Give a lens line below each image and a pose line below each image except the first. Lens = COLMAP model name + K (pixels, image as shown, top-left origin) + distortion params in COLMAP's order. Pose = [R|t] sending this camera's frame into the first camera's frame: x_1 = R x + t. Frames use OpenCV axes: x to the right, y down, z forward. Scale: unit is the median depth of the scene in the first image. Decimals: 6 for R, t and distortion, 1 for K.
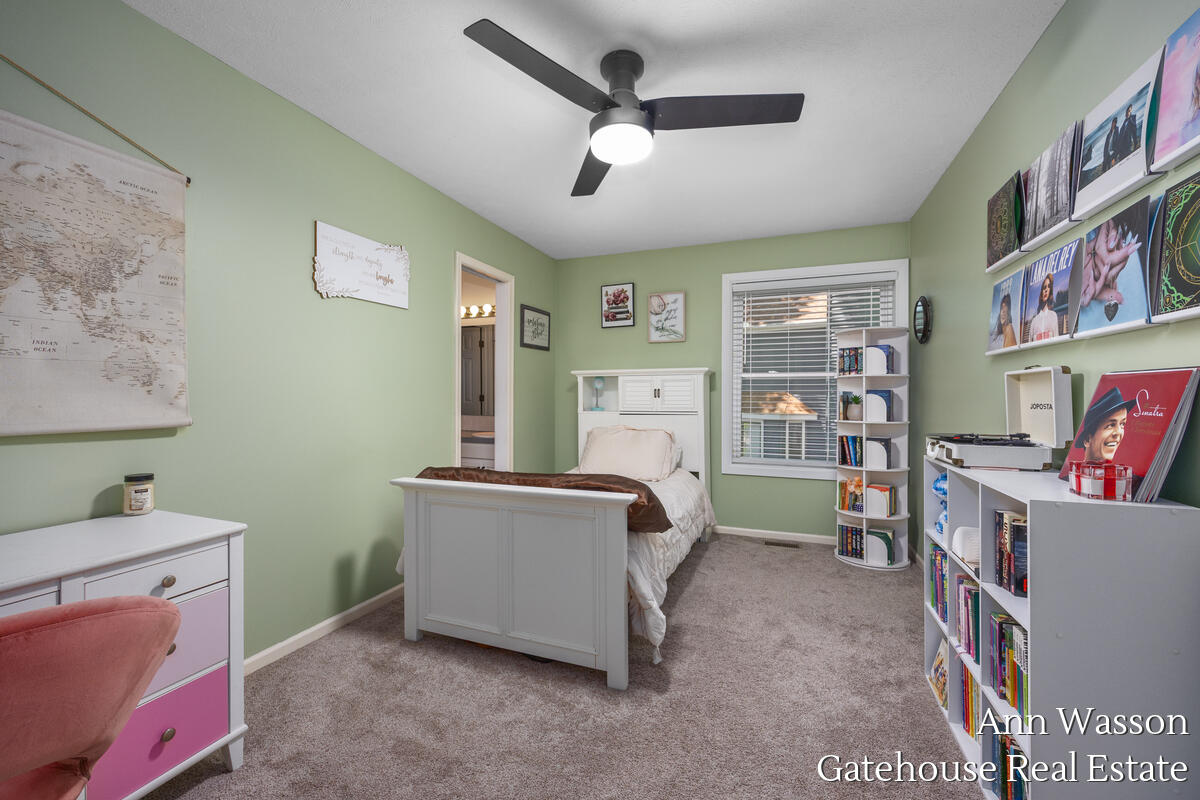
lens RADIAL K [[477.1, 0, 601.4], [0, 477.1, 395.4], [0, 0, 1]] dist [-0.003340, -0.000114]
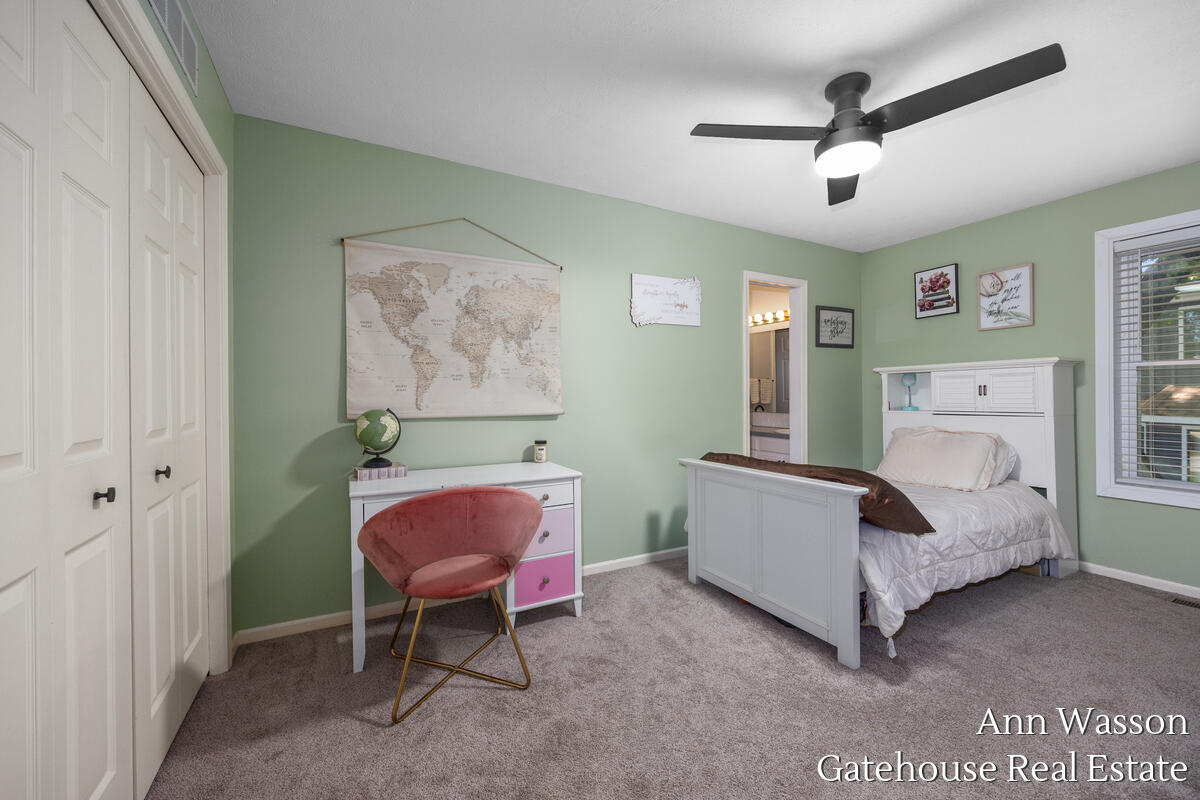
lens RADIAL K [[477.1, 0, 599.6], [0, 477.1, 397.2], [0, 0, 1]] dist [-0.003340, -0.000114]
pose [[0.754174, -0.002378, -0.656671, 0.274116], [0.006957, 0.999966, 0.004369, -0.001877], [0.656638, -0.007863, 0.754165, -0.151383]]
